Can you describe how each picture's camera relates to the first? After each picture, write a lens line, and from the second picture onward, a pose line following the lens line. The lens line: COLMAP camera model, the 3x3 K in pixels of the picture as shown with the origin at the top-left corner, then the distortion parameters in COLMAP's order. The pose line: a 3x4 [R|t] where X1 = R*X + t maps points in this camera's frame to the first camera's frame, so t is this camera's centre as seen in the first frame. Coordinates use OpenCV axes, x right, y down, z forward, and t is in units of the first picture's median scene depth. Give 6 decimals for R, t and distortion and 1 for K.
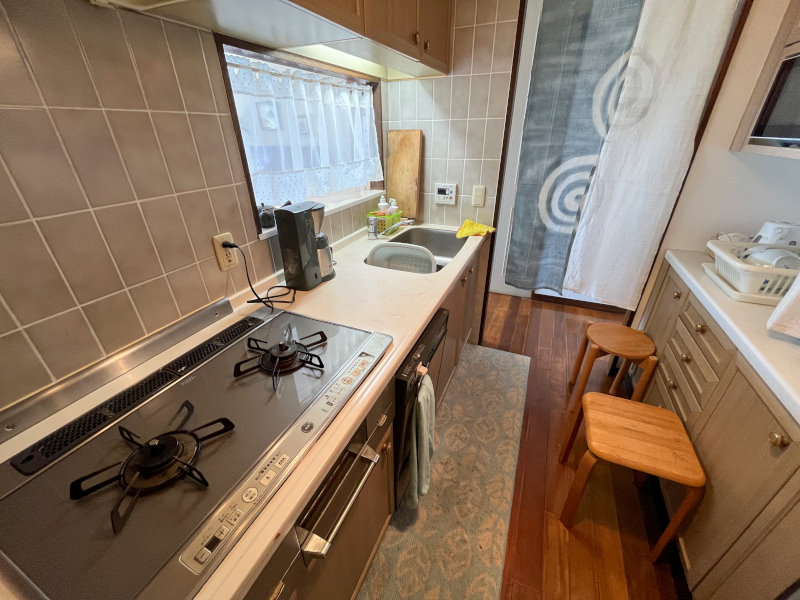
lens RADIAL K [[327.0, 0, 400.0], [0, 327.0, 300.0], [0, 0, 1]] dist [0.001517, -0.000330]
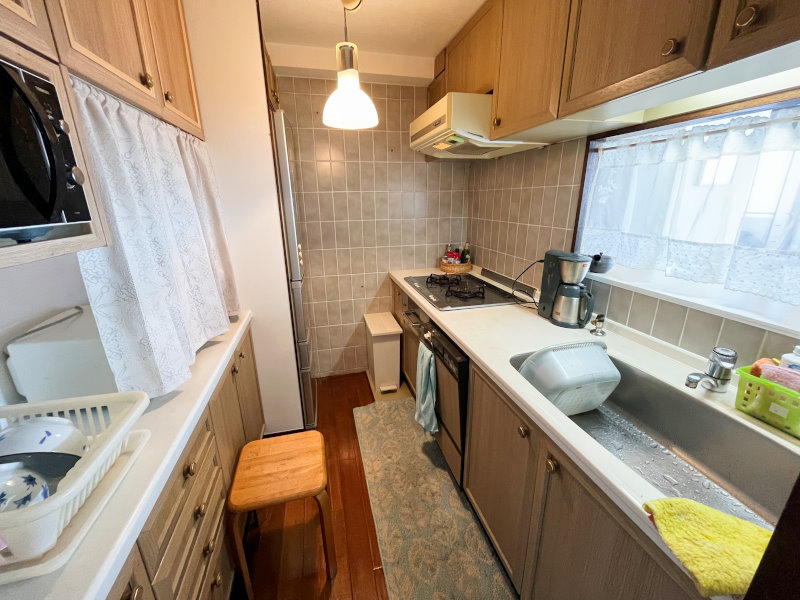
lens RADIAL K [[327.0, 0, 400.0], [0, 327.0, 300.0], [0, 0, 1]] dist [0.001517, -0.000330]
pose [[-0.789072, 0.201886, -0.580179, 0.791155], [-0.268188, 0.736481, 0.621024, -0.650674], [0.552667, 0.645630, -0.526993, 1.224053]]
